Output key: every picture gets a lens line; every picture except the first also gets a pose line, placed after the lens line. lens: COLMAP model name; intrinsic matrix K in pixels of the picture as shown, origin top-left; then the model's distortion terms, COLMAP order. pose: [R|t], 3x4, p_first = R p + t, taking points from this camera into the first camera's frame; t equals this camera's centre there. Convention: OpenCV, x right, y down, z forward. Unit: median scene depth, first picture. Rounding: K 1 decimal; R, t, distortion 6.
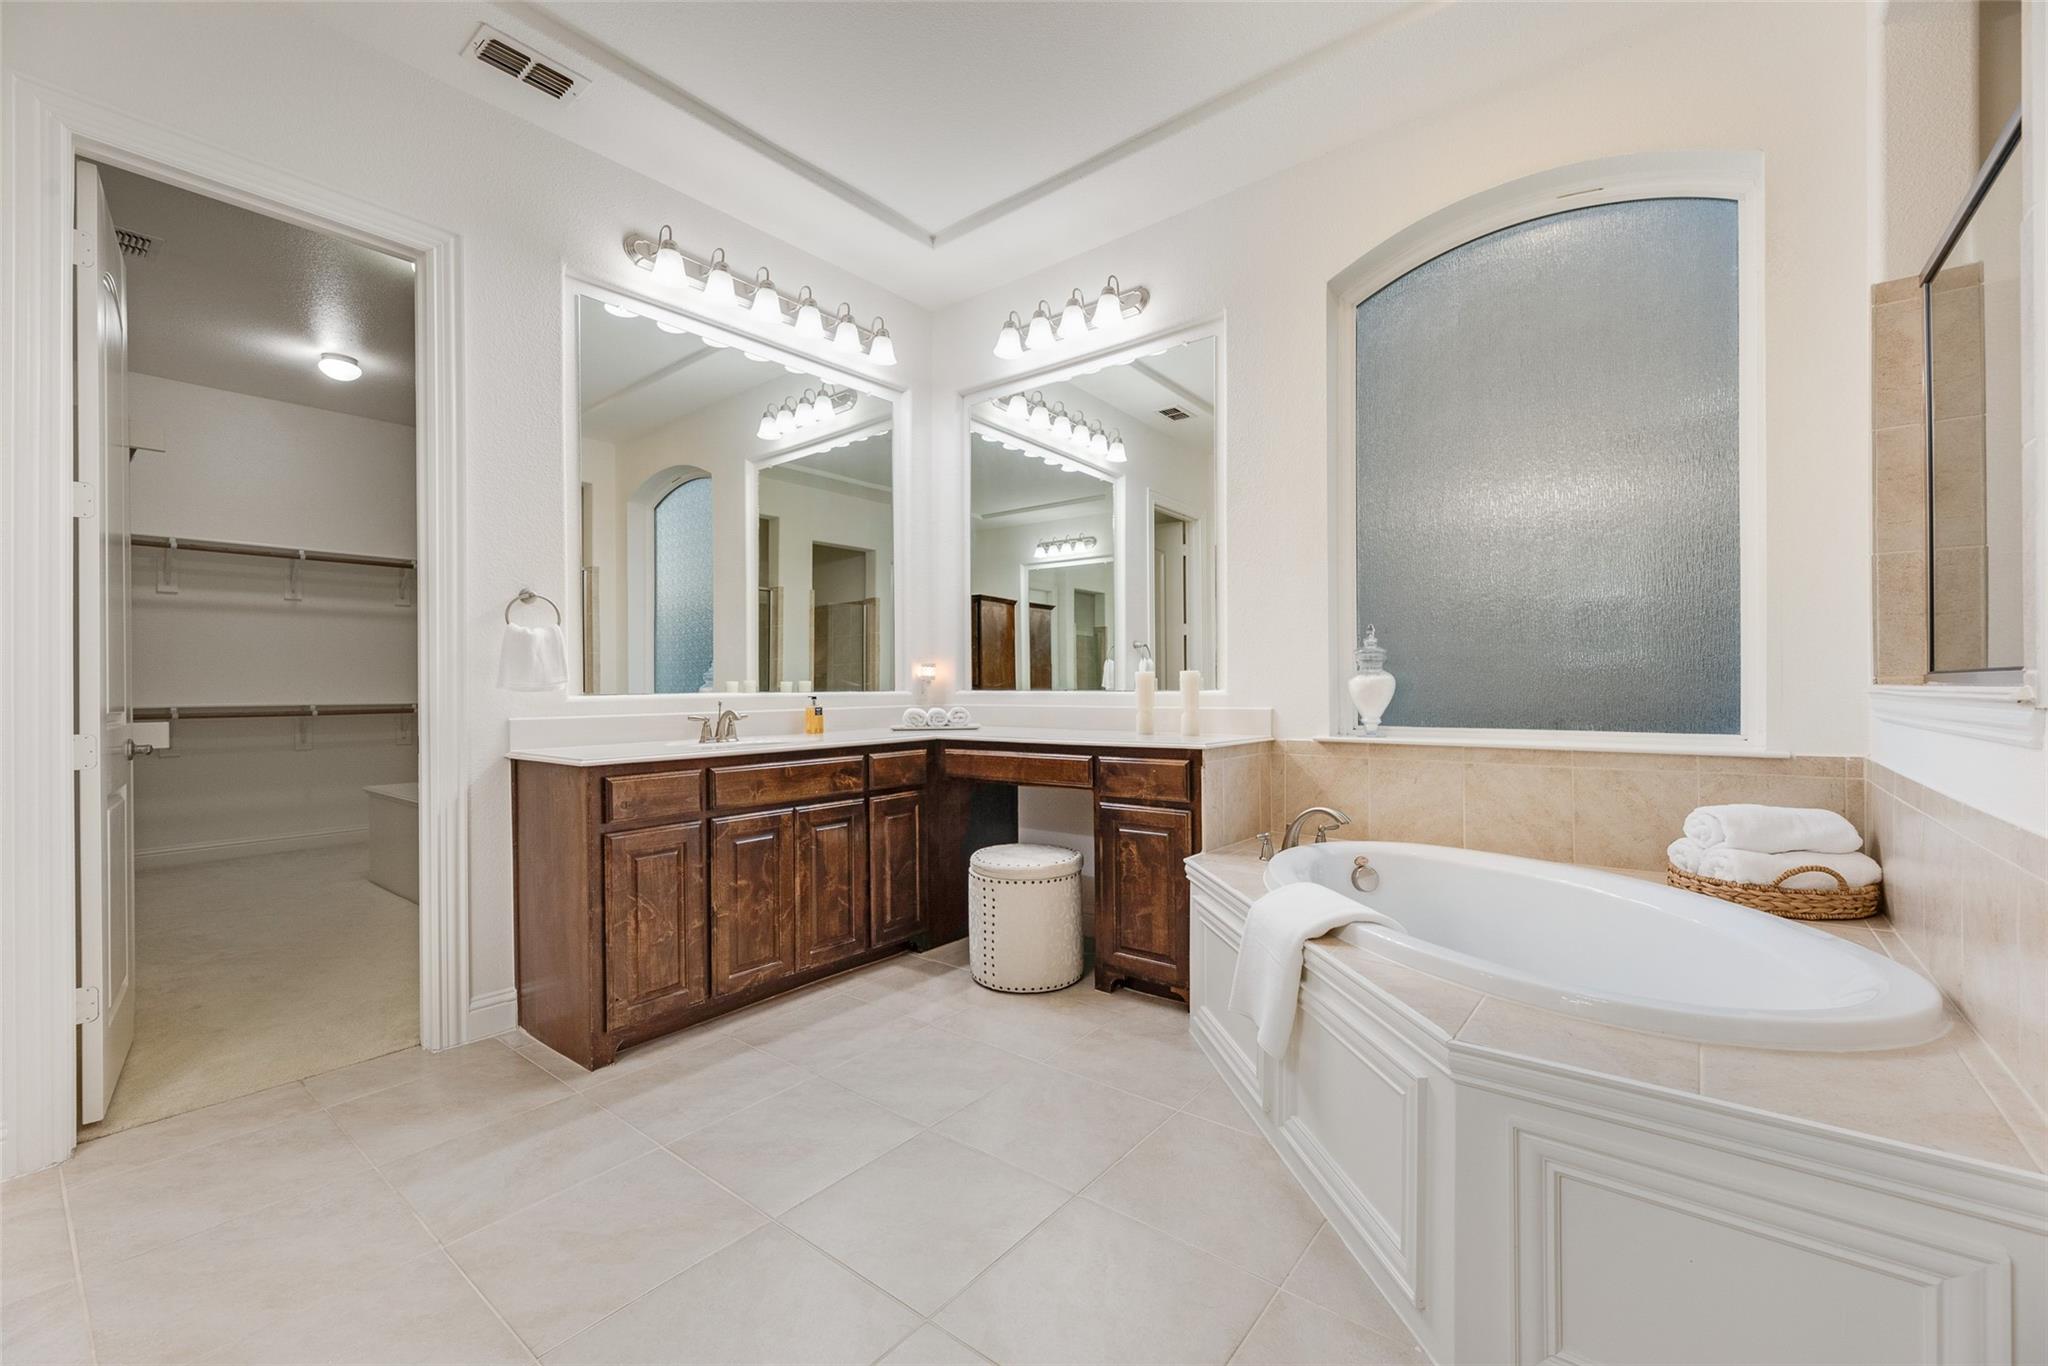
lens RADIAL K [[821.5, 0, 1026.3], [0, 821.5, 689.5], [0, 0, 1]] dist [0.001398, -0.000251]
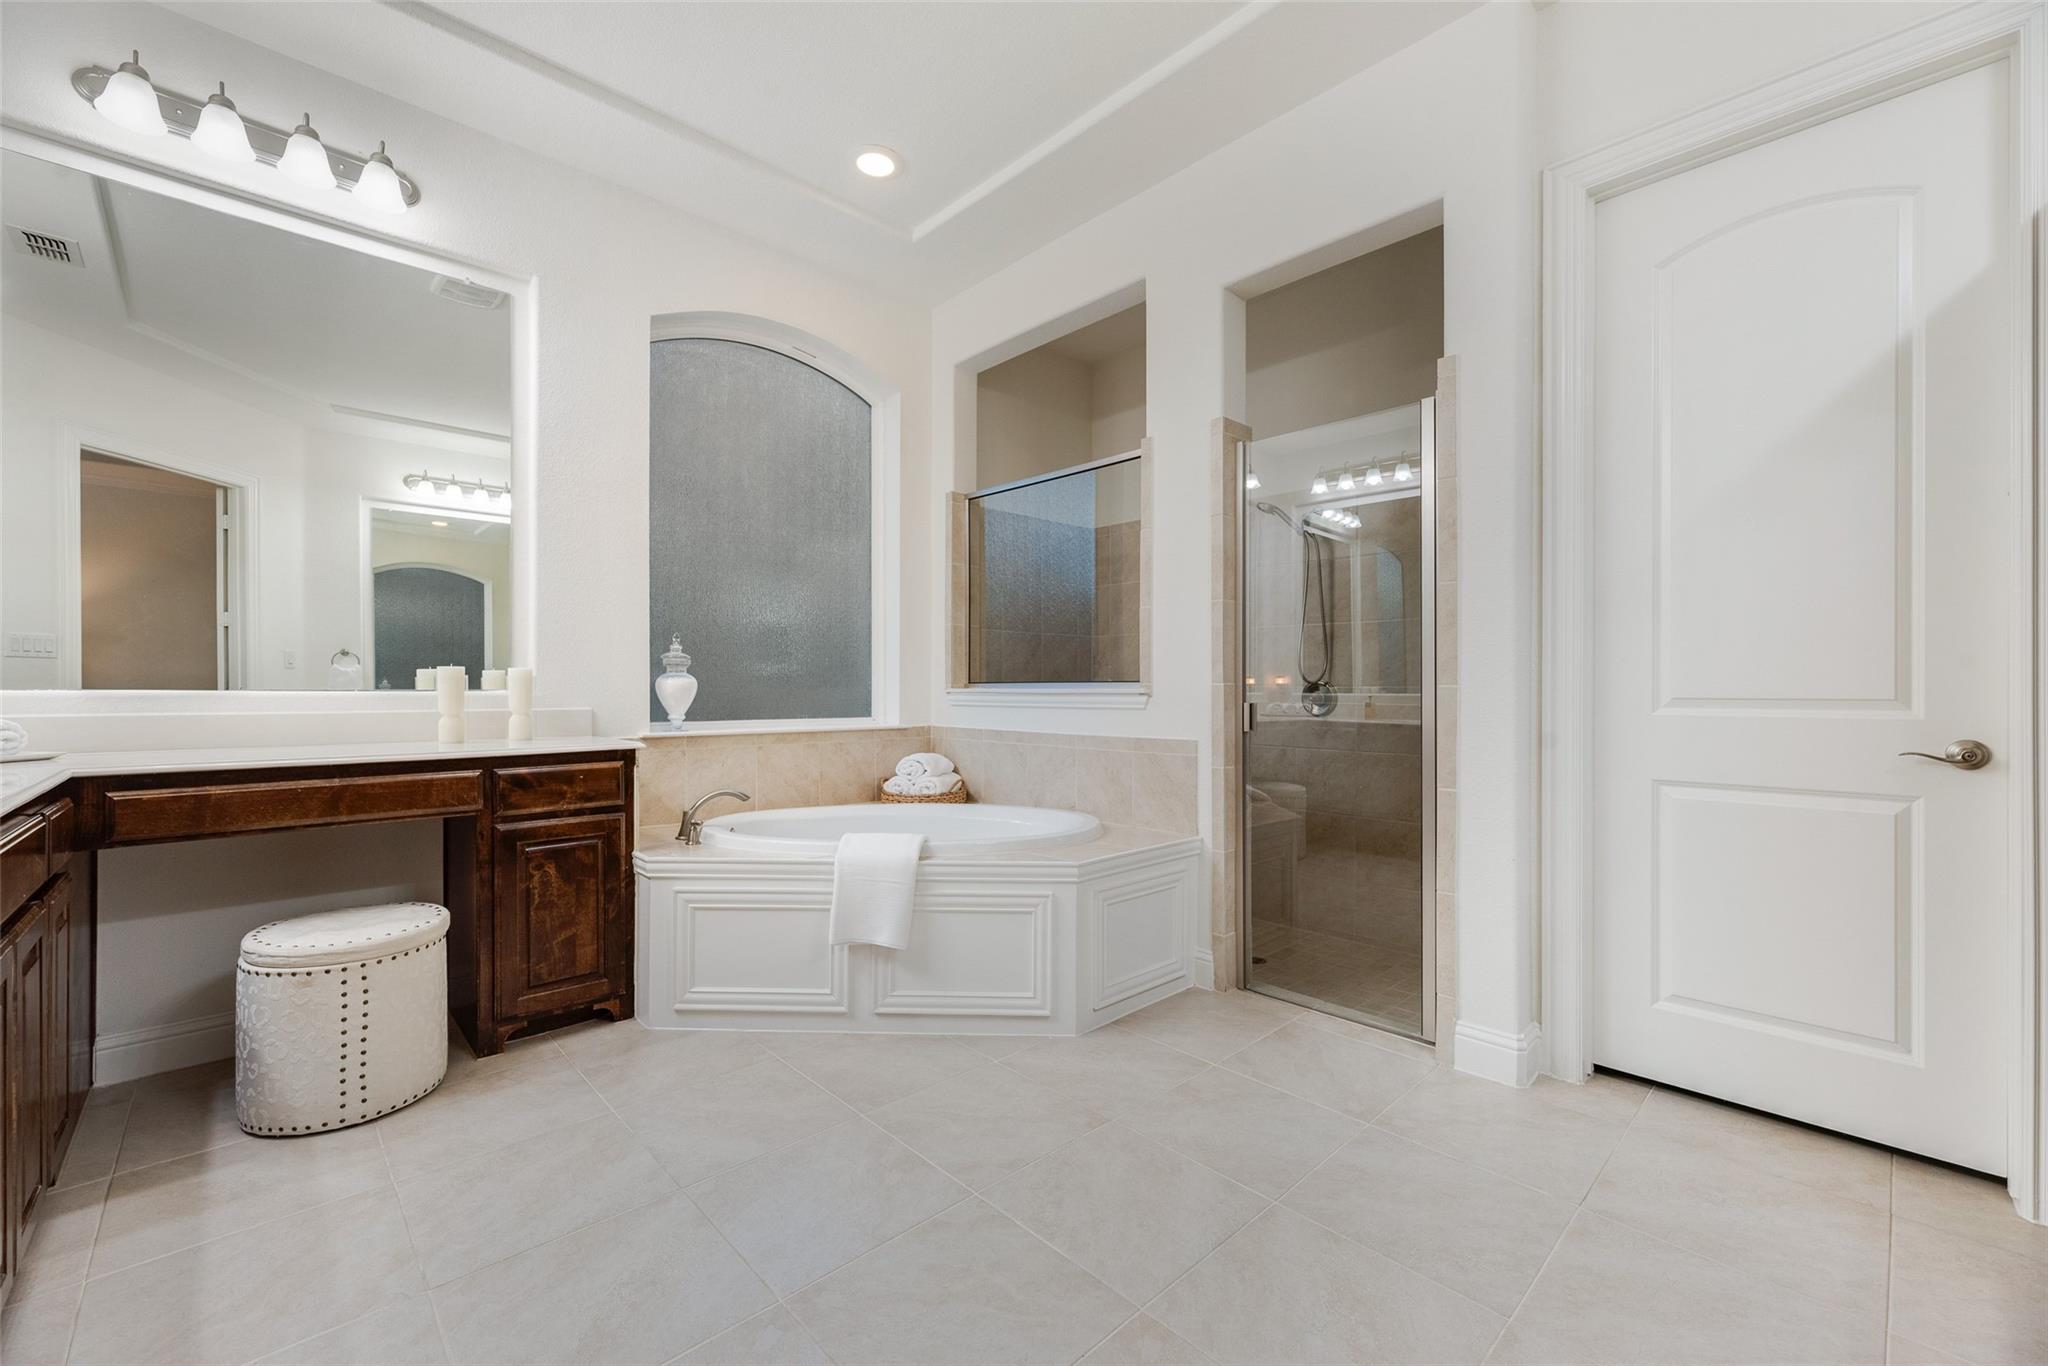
lens RADIAL K [[821.5, 0, 1026.3], [0, 821.5, 689.5], [0, 0, 1]] dist [0.001398, -0.000251]
pose [[0.149888, 0.006634, 0.988681, -0.670302], [-0.001127, 0.999978, -0.006539, 0.006875], [-0.988702, -0.000134, 0.149892, 0.365355]]
